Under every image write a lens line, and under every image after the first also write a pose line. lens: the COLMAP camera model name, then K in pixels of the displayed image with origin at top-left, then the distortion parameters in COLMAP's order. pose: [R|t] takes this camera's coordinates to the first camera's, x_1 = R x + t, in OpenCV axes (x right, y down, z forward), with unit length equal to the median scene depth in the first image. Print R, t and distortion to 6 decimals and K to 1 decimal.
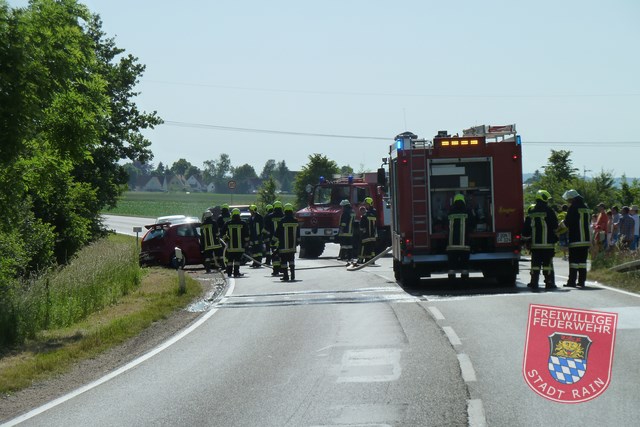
lens RADIAL K [[2366.4, 0, 320.0], [0, 2366.4, 213.8], [0, 0, 1]] dist [0.101813, 0.000000]
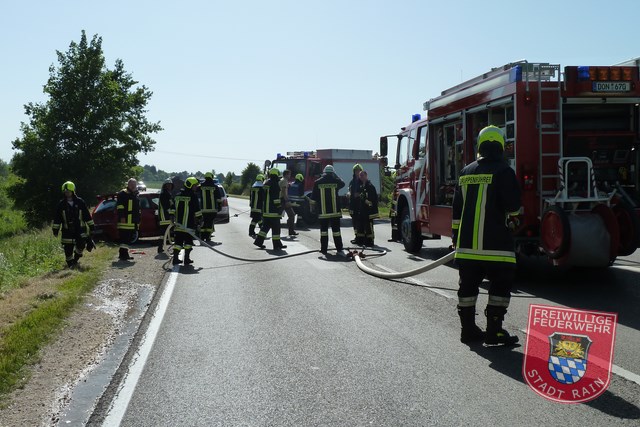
lens RADIAL K [[740.7, 0, 319.6], [0, 740.7, 211.6], [0, 0, 1]] dist [-0.028083, 0.000000]
pose [[0.994918, 0.002464, 0.100657, -0.012376], [-0.005291, 0.999599, 0.027828, 0.001860], [-0.100548, -0.028219, 0.994532, 0.500542]]
